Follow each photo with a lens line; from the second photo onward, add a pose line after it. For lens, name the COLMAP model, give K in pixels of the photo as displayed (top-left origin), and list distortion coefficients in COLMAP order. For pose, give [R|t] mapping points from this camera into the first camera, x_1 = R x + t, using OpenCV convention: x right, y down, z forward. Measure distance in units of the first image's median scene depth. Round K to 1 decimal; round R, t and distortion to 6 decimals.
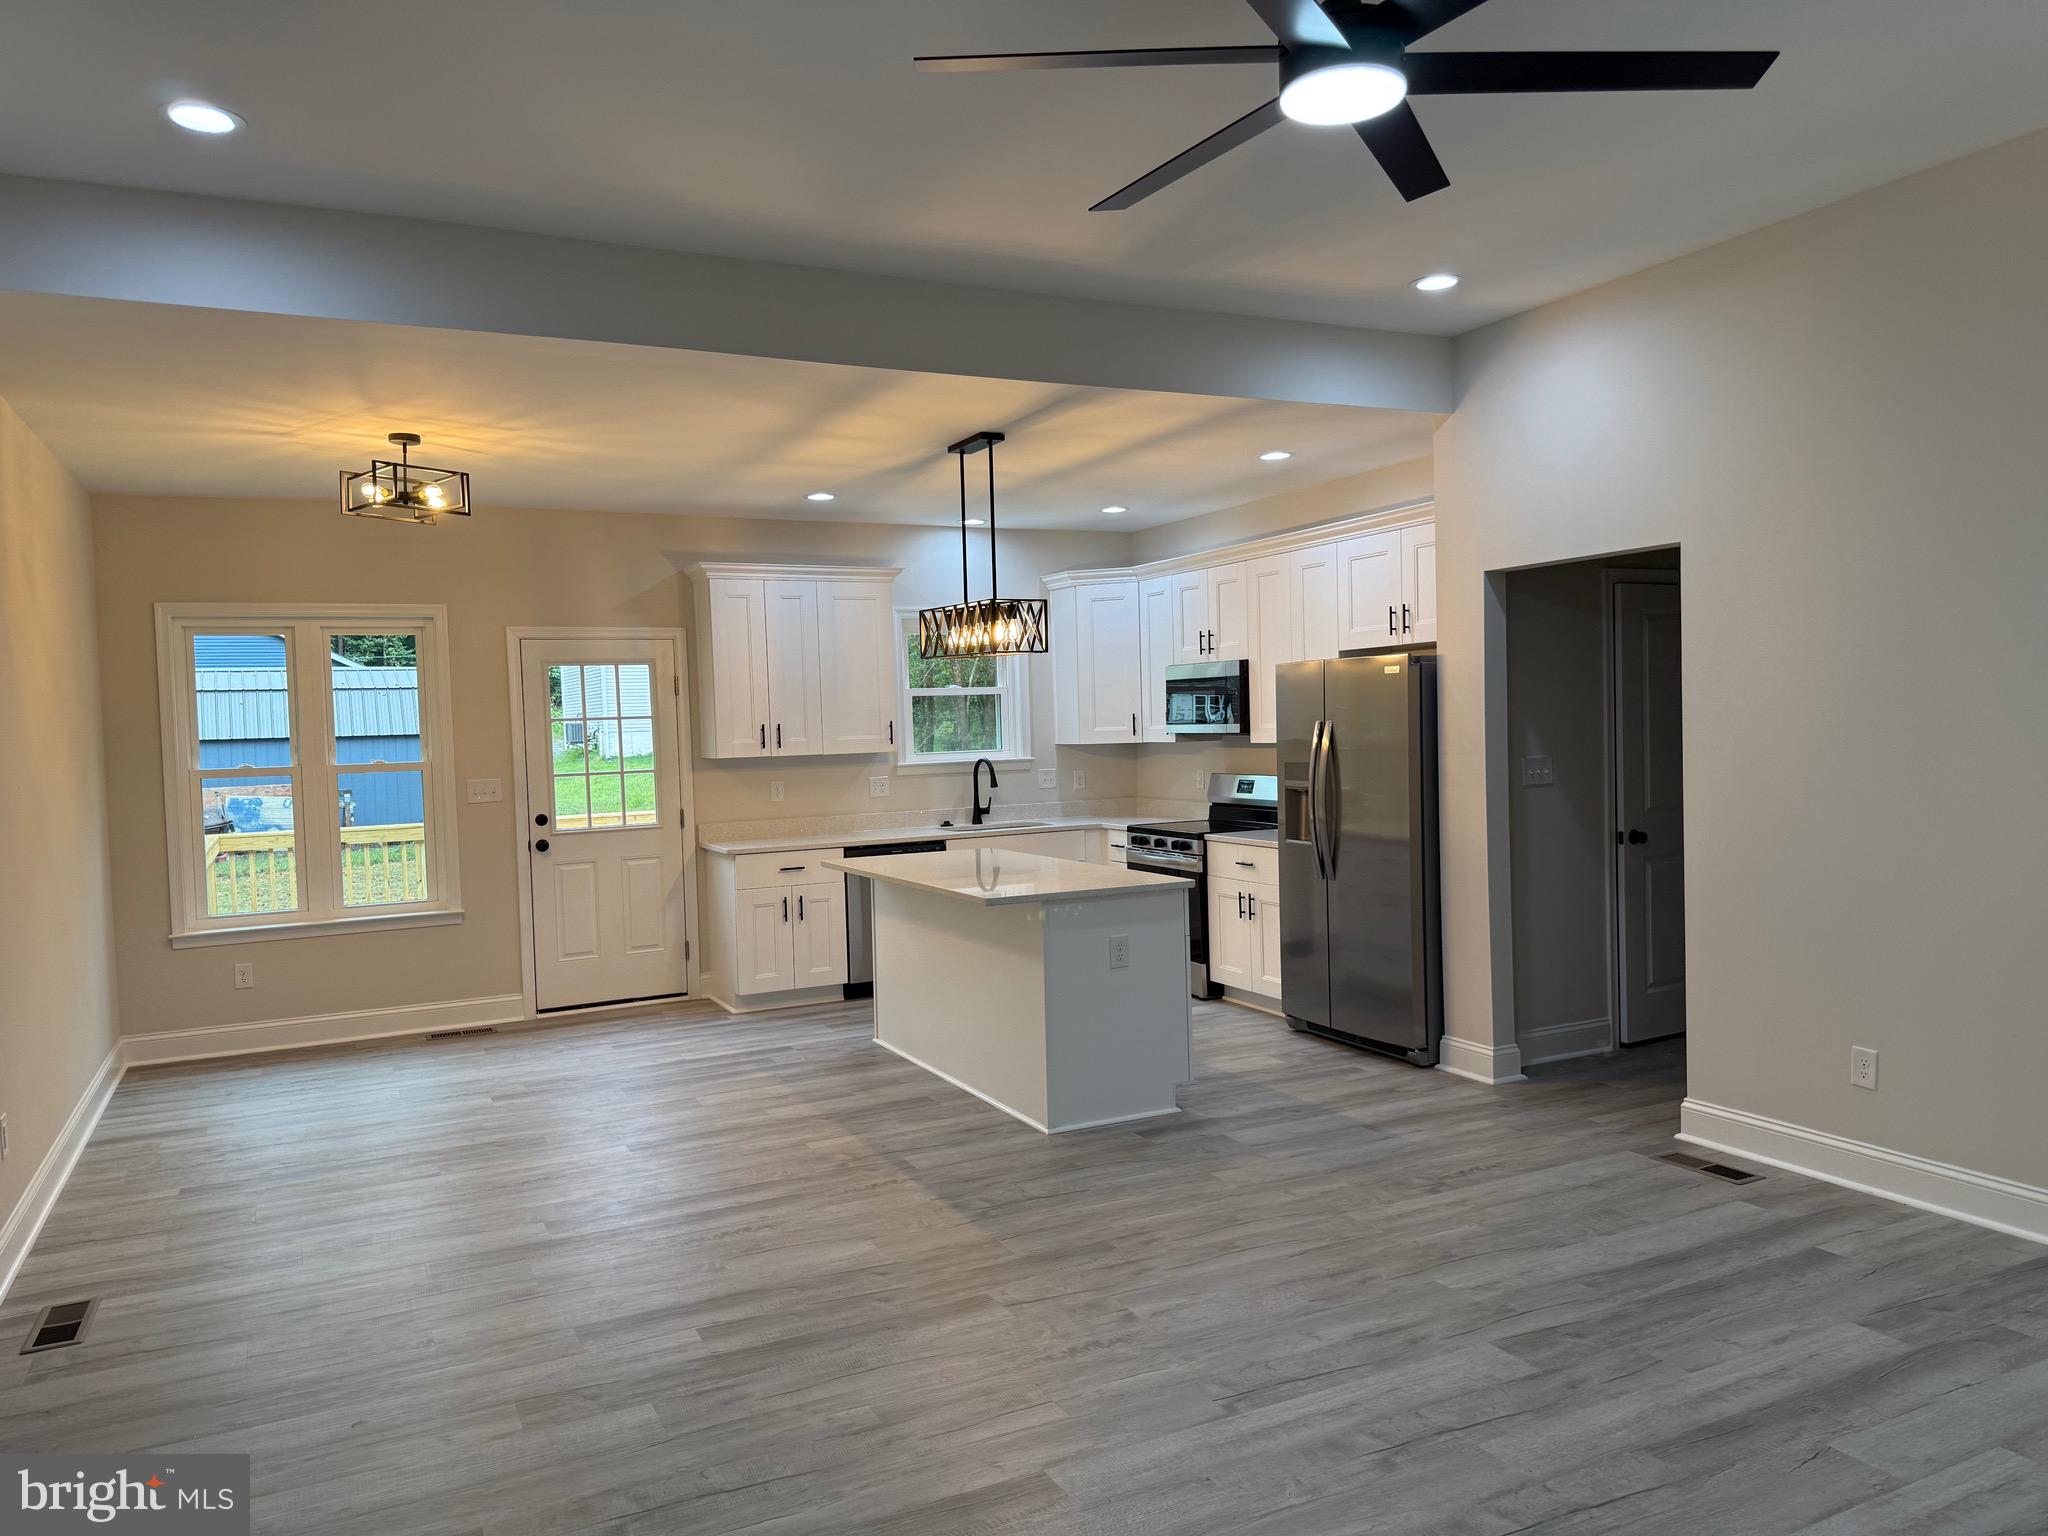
lens RADIAL K [[1439.5, 0, 1022.9], [0, 1439.5, 778.3], [0, 0, 1]] dist [0.053669, -0.066753]
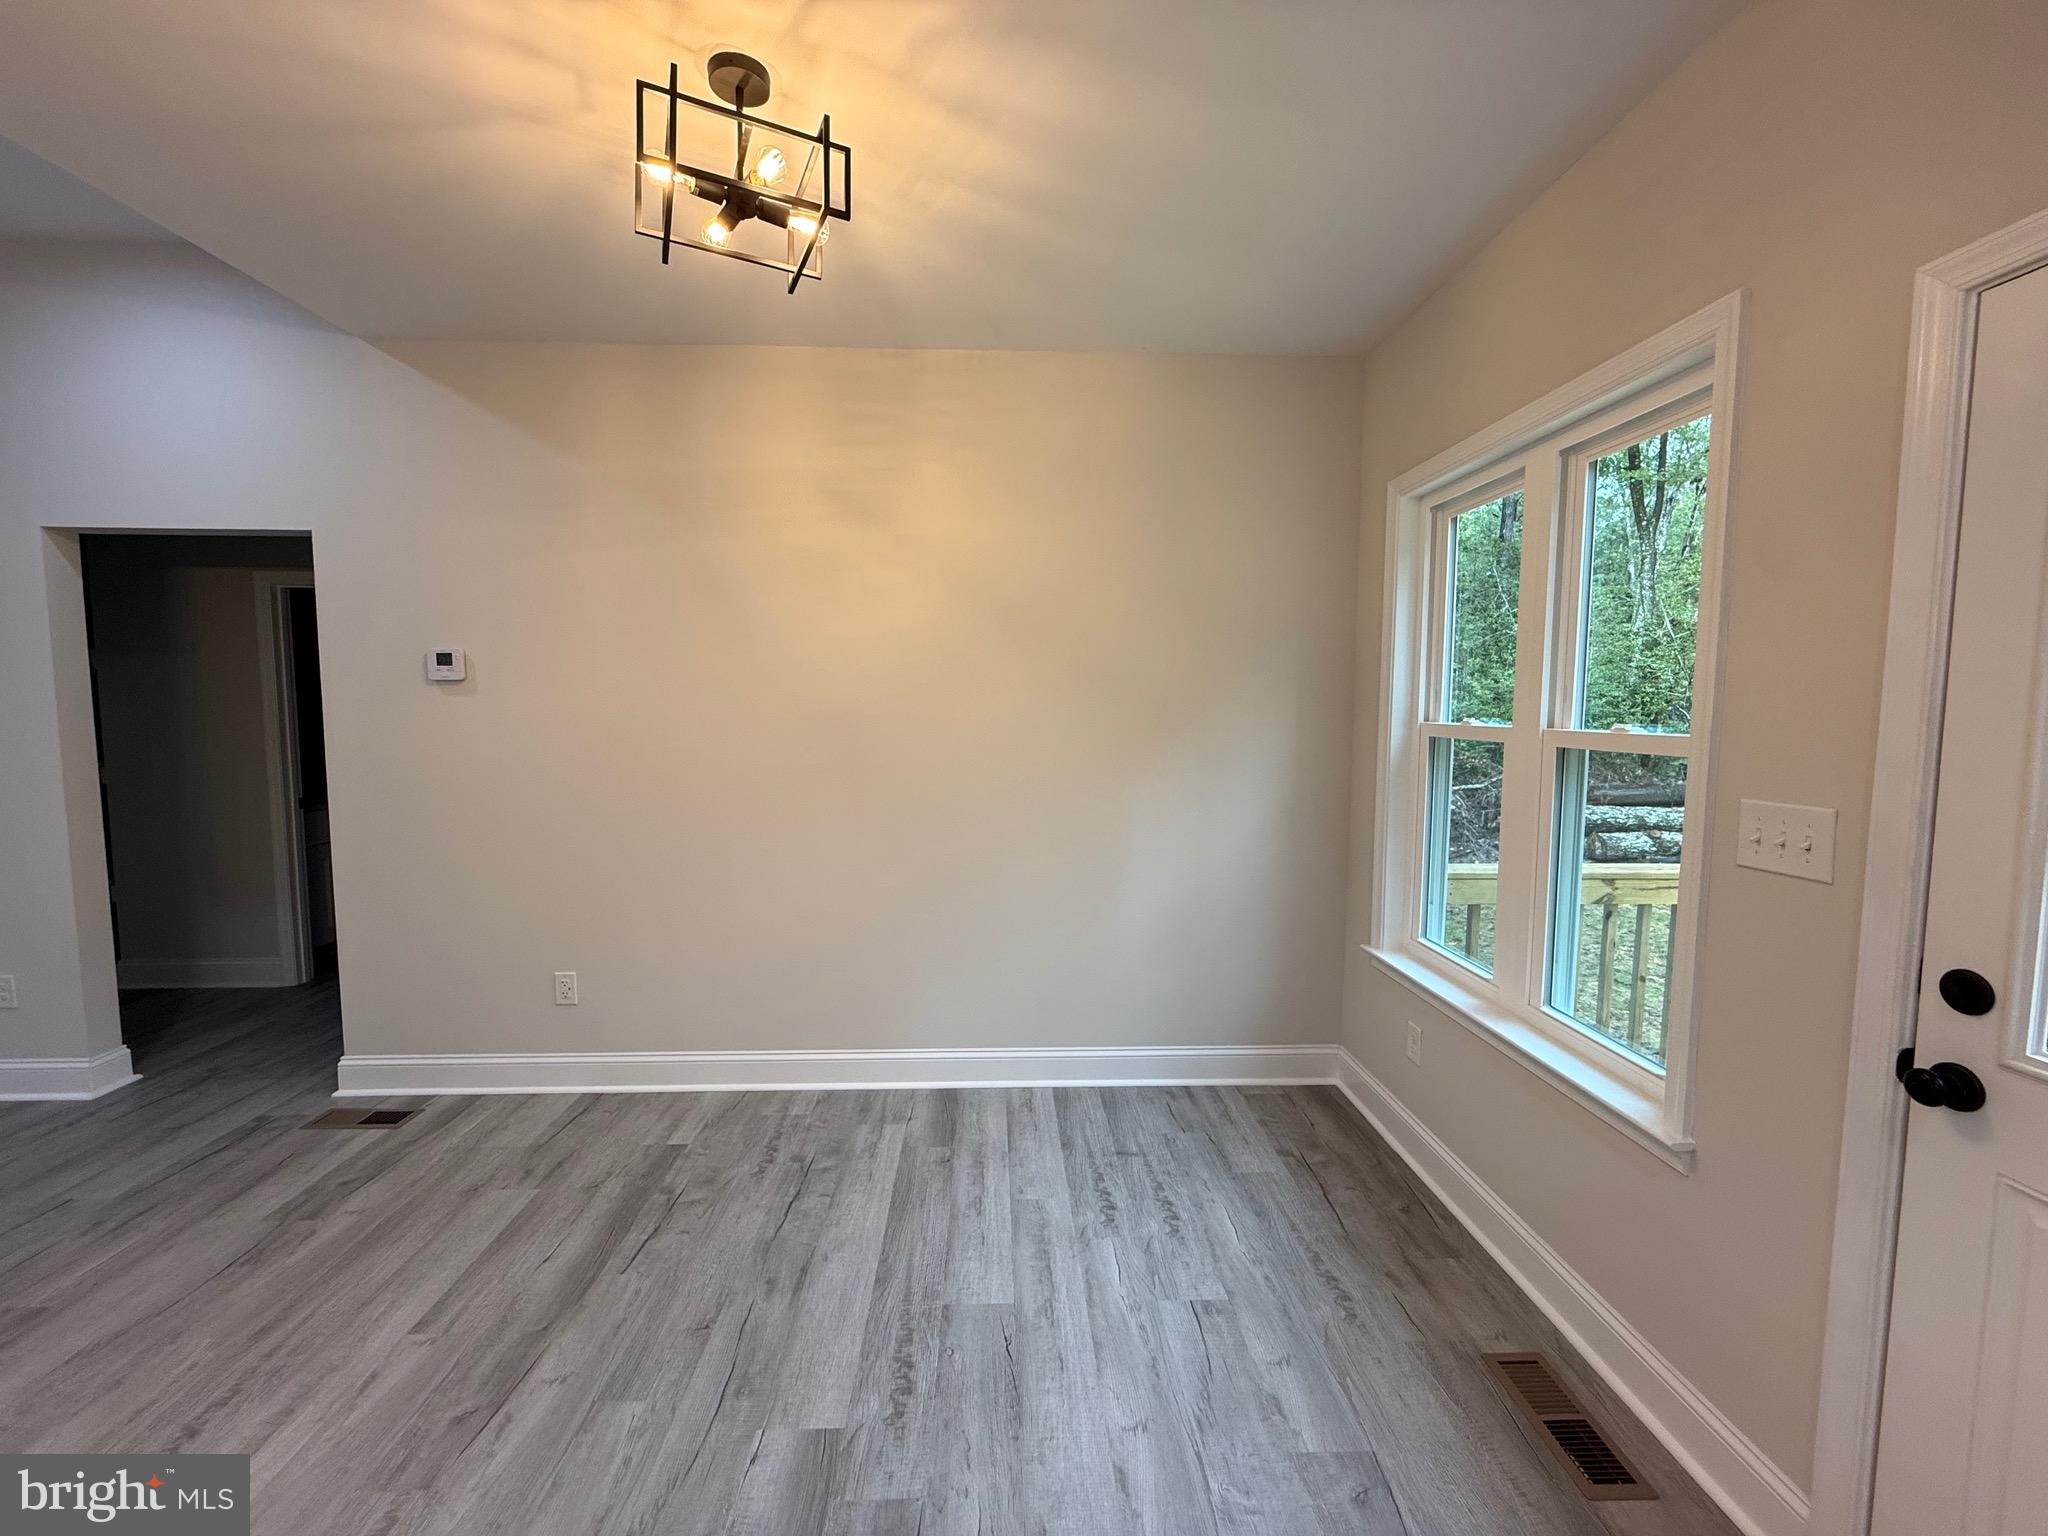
lens RADIAL K [[820.4, 0, 1018.3], [0, 820.4, 767.0], [0, 0, 1]] dist [0.001598, 0.000261]
pose [[-0.414082, 0.100861, -0.904635, -0.176148], [-0.030106, 0.991781, 0.124357, -0.033075], [0.909742, 0.078729, -0.407642, 1.203039]]
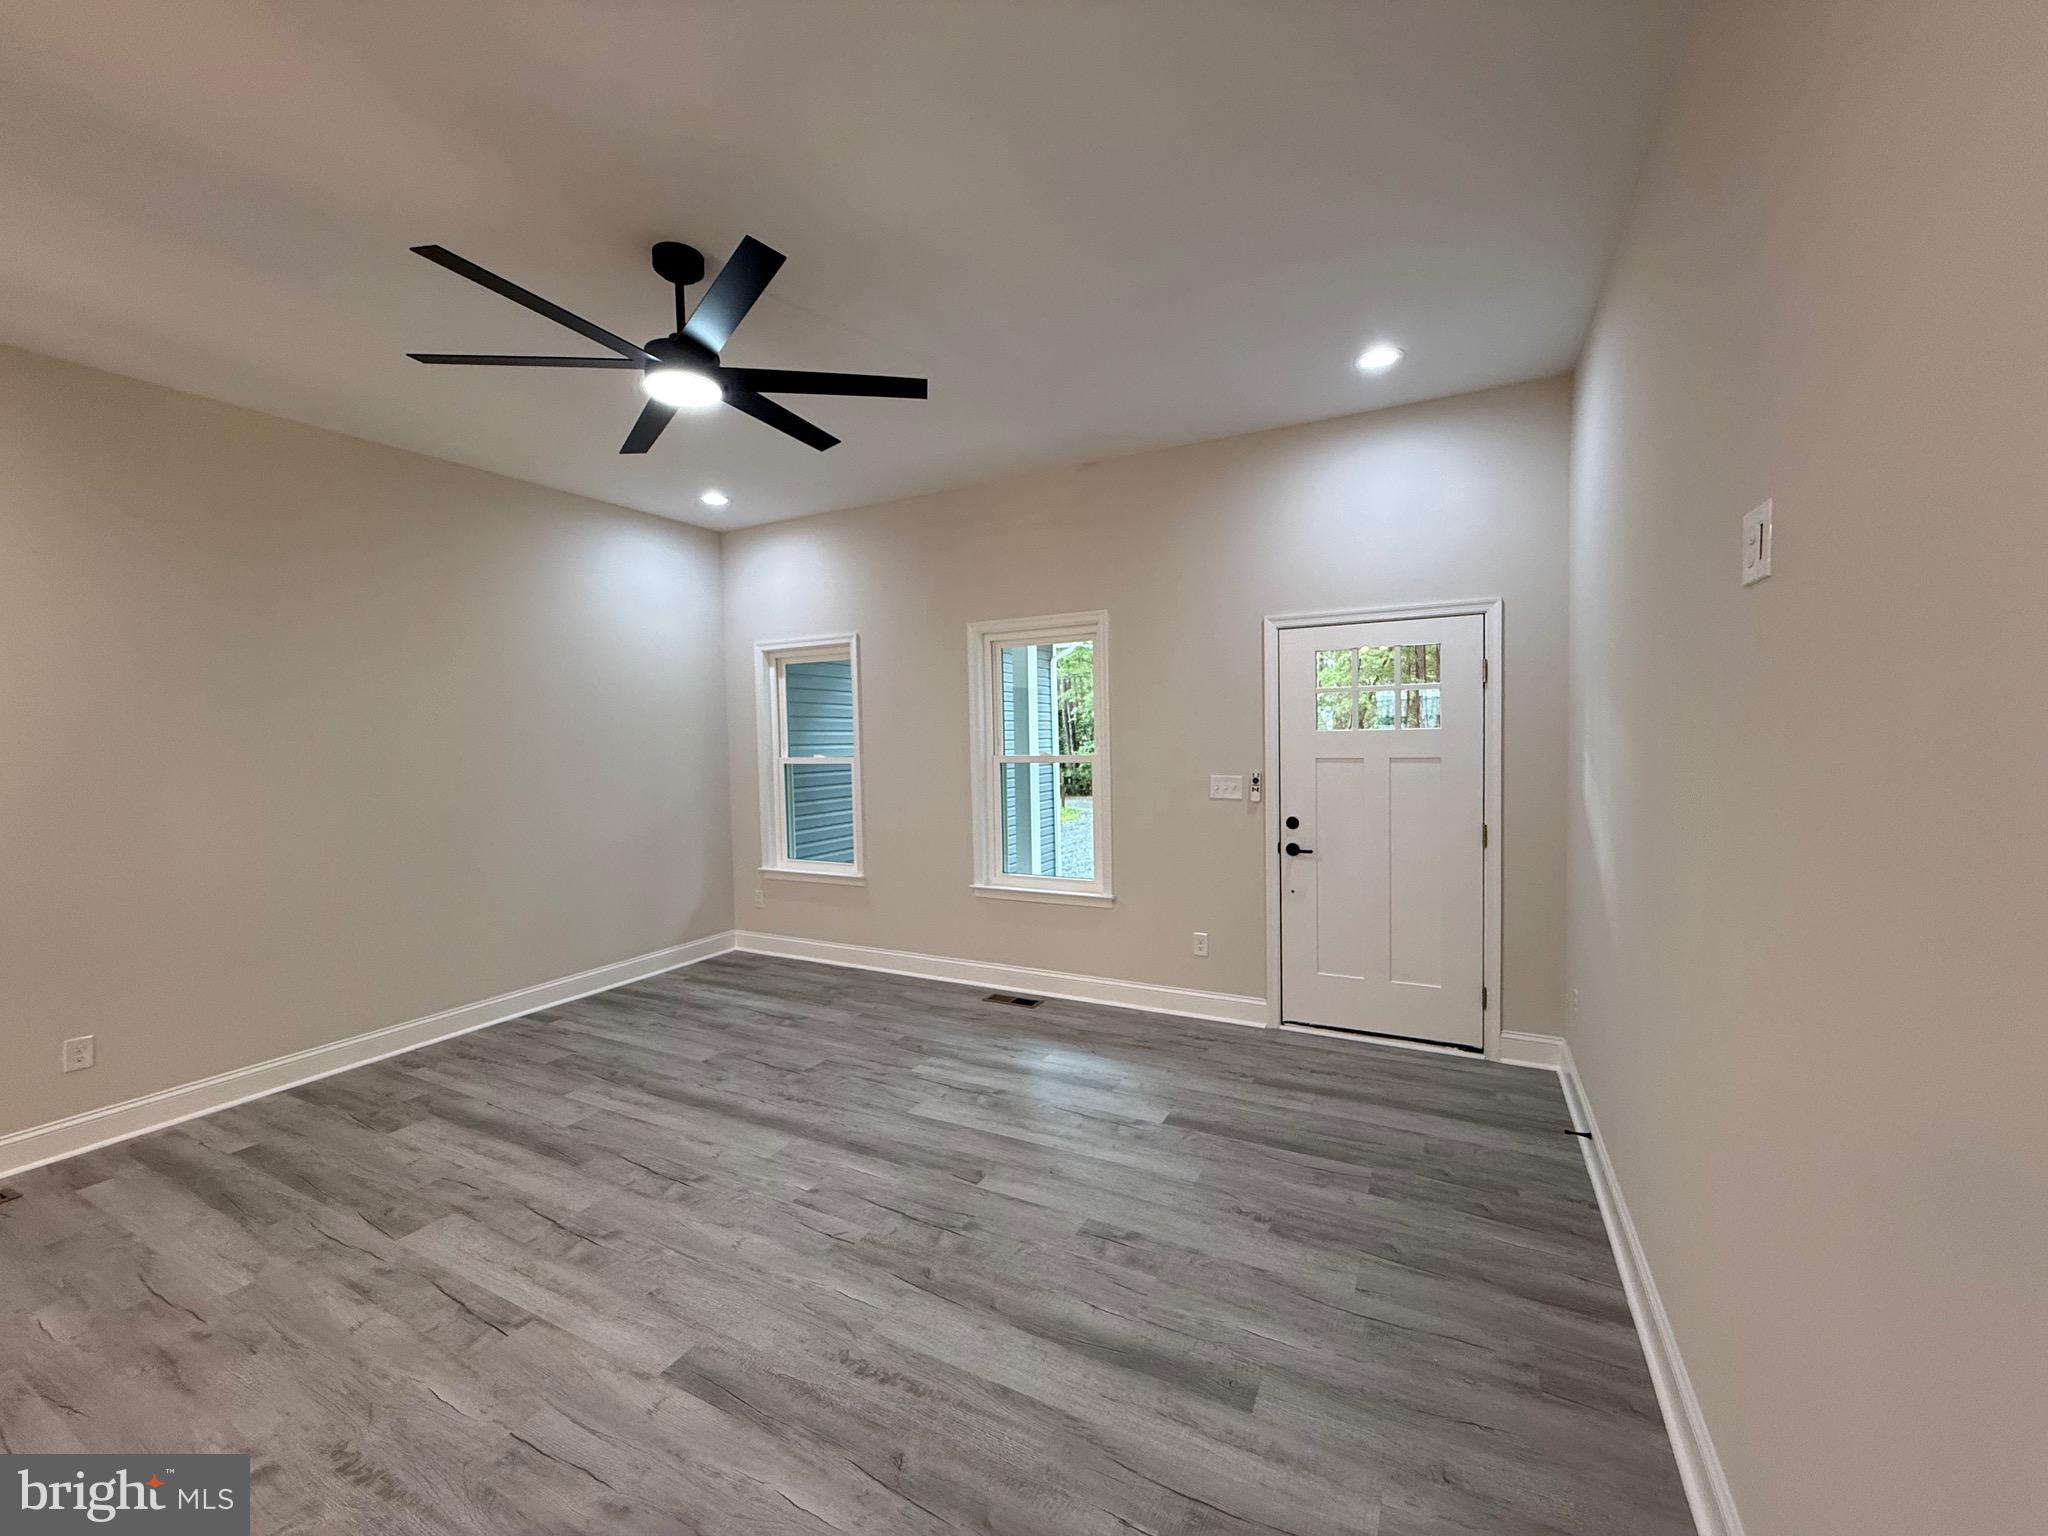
lens RADIAL K [[820.4, 0, 1018.3], [0, 820.4, 767.0], [0, 0, 1]] dist [0.001598, 0.000261]
pose [[-0.582779, 0.011477, 0.812550, -0.358254], [0.073523, 0.996544, 0.038657, -0.011157], [-0.809298, 0.082269, -0.581609, 0.563174]]
